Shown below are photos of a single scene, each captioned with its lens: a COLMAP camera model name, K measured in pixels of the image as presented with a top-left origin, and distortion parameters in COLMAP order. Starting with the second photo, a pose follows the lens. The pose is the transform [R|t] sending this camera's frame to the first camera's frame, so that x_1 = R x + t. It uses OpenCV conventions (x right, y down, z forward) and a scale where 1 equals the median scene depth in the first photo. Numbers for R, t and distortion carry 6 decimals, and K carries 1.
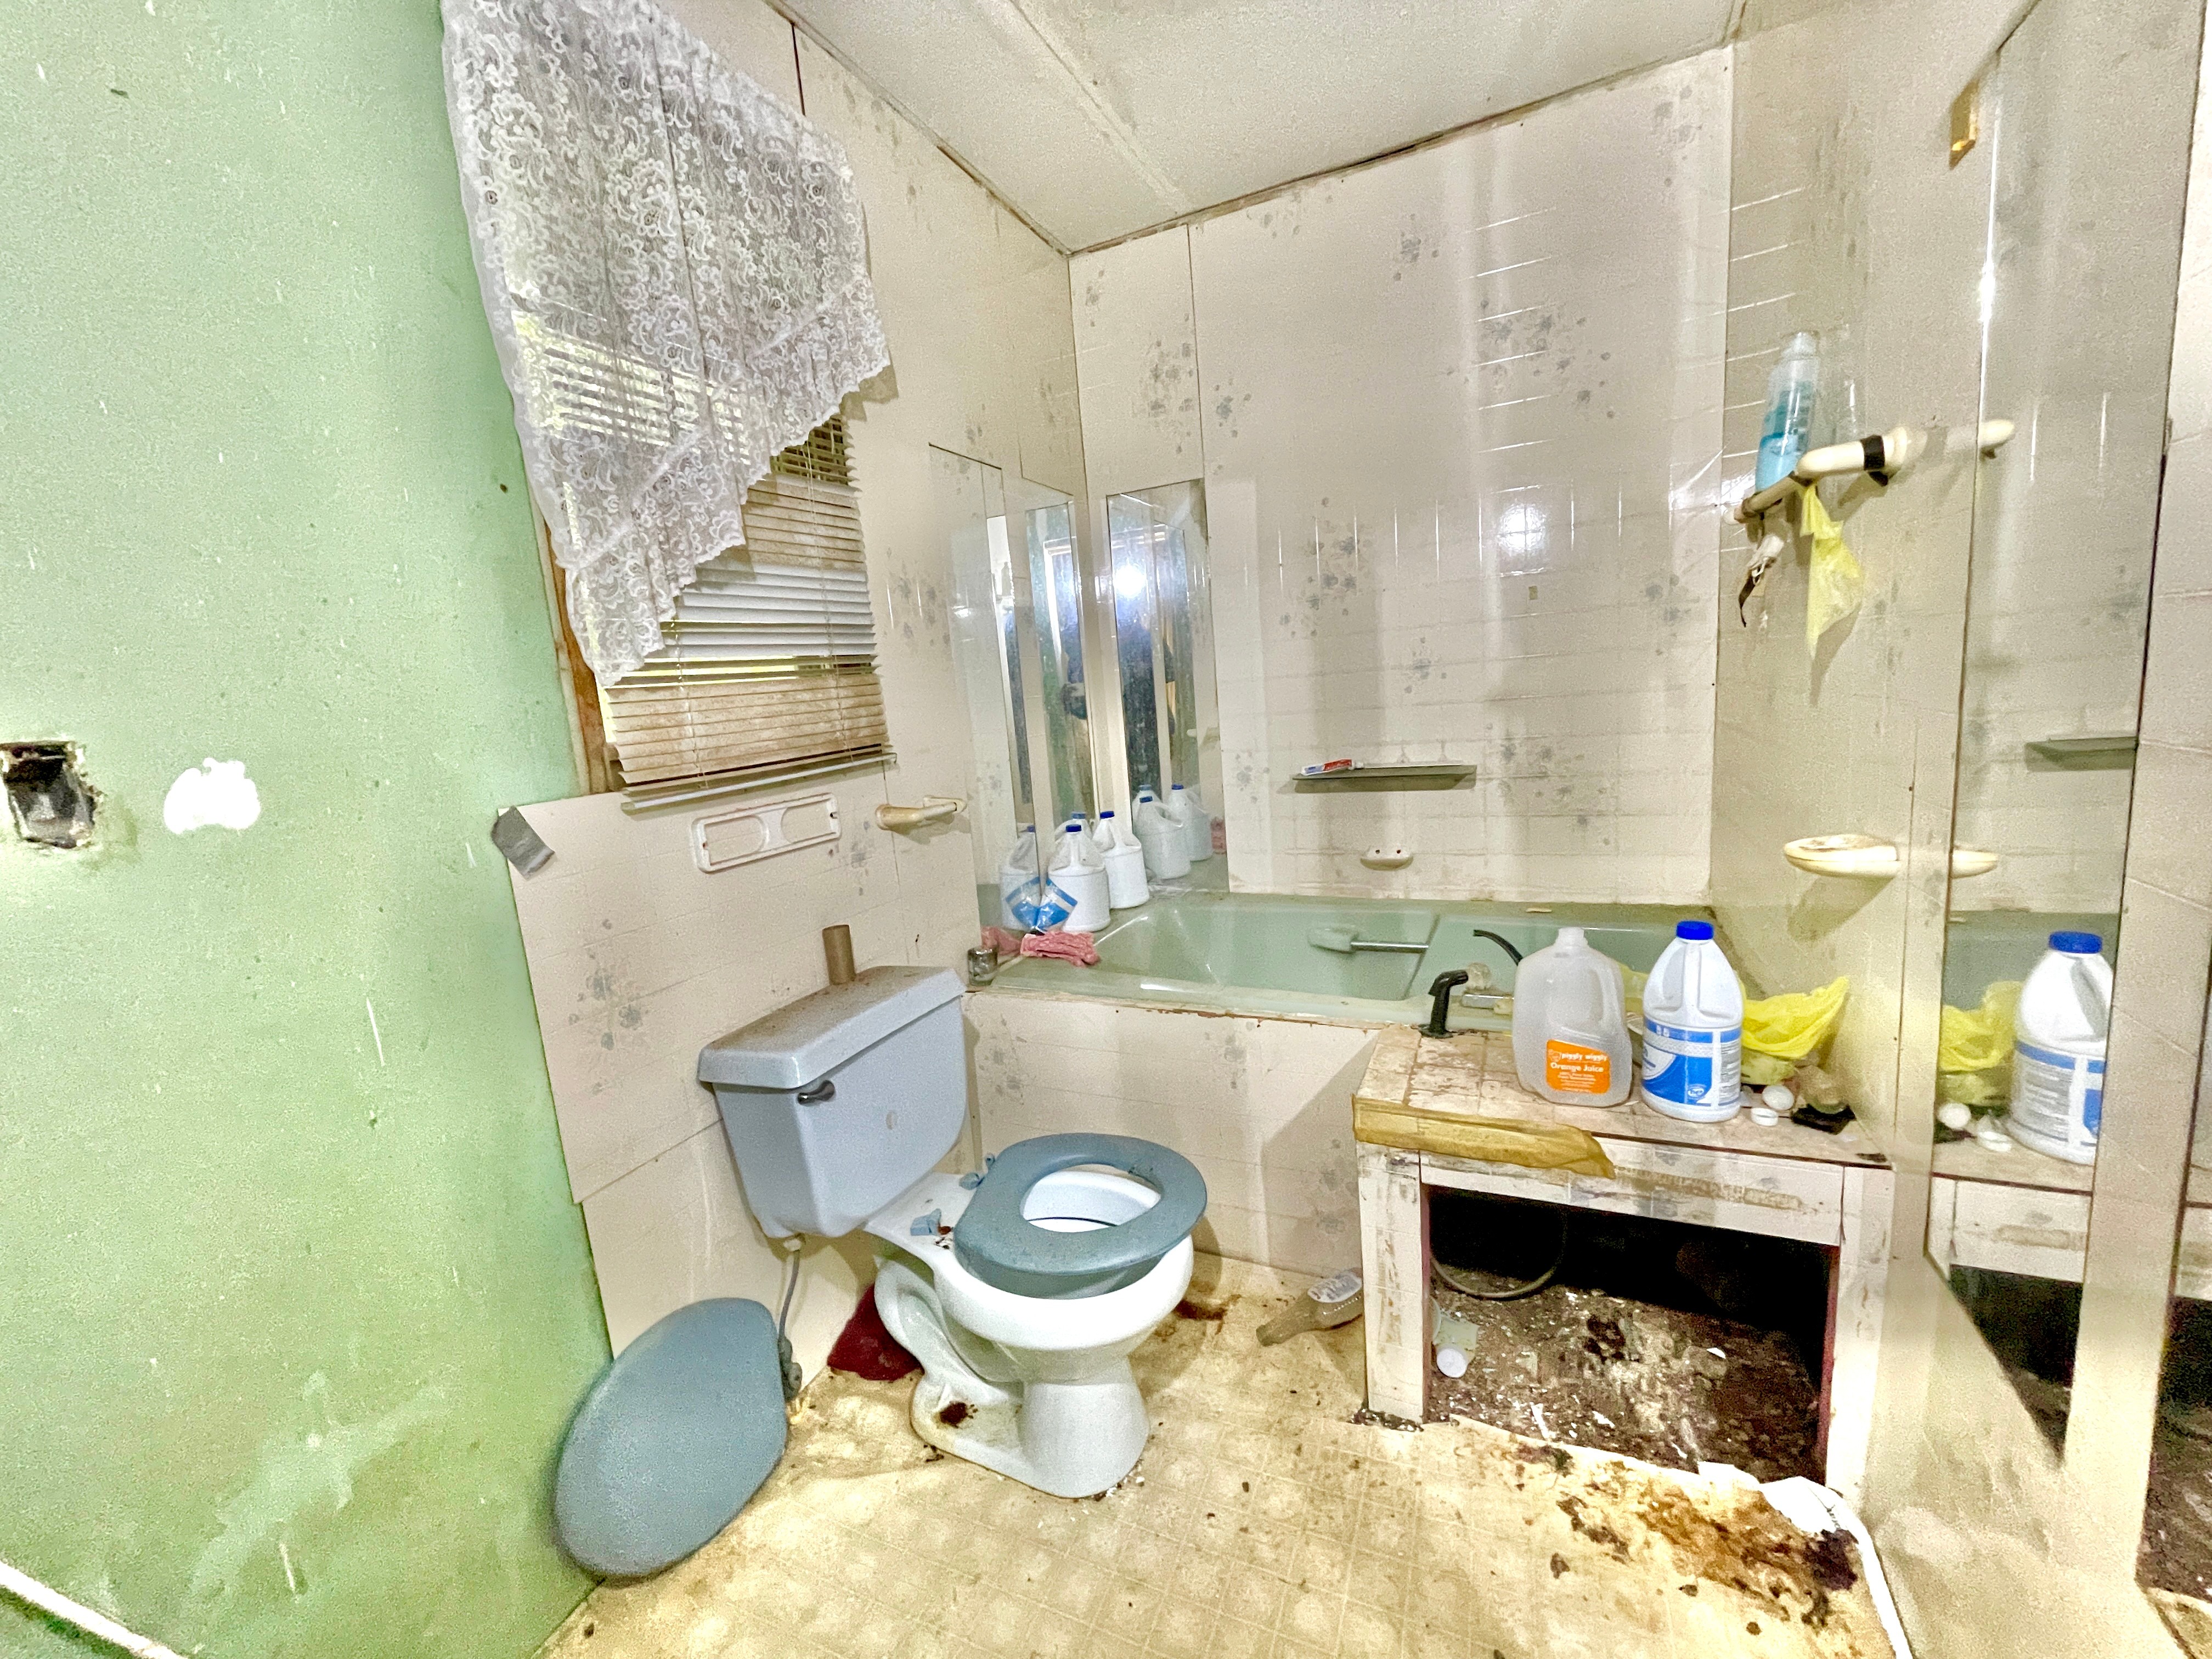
lens RADIAL K [[896.6, 0, 1087.6], [0, 896.6, 831.2], [0, 0, 1]] dist [-0.003141, 0.001257]
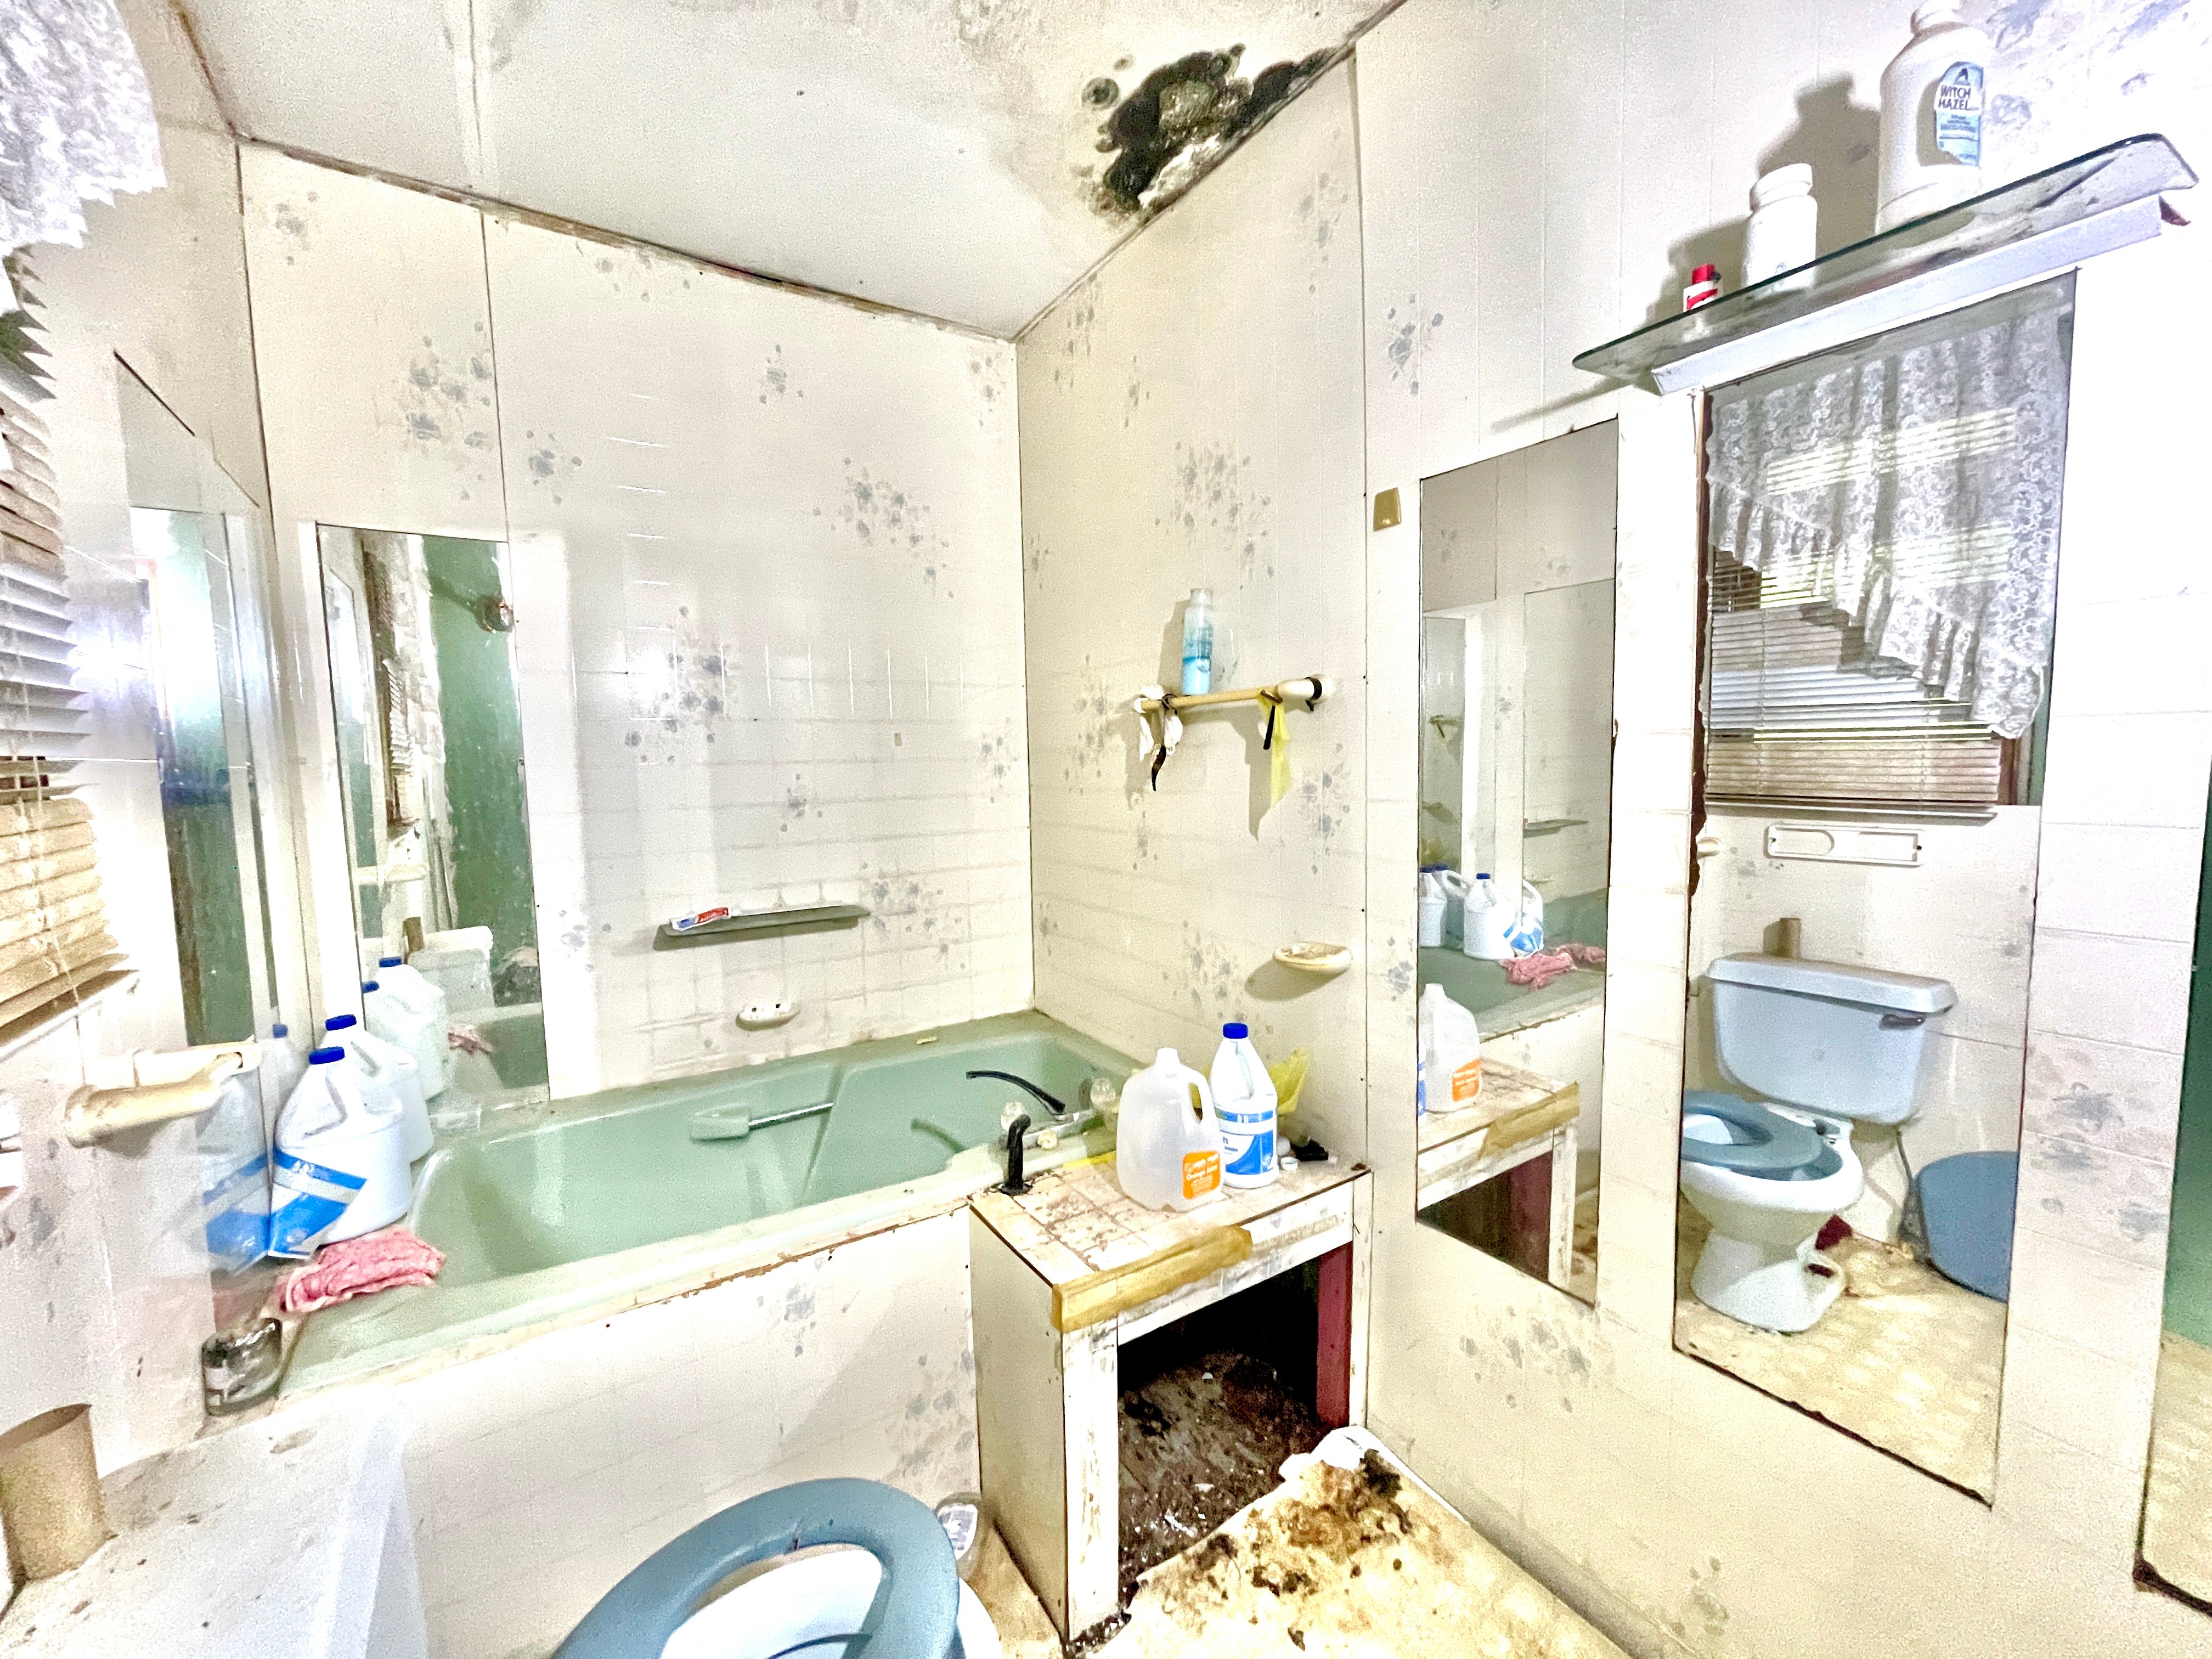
lens RADIAL K [[896.6, 0, 1096.9], [0, 896.6, 831.7], [0, 0, 1]] dist [-0.003141, 0.001257]
pose [[0.516648, 0.003041, 0.856192, -0.389849], [0.110661, 0.991369, -0.070297, -0.078353], [-0.849016, 0.131066, 0.511852, 0.370239]]
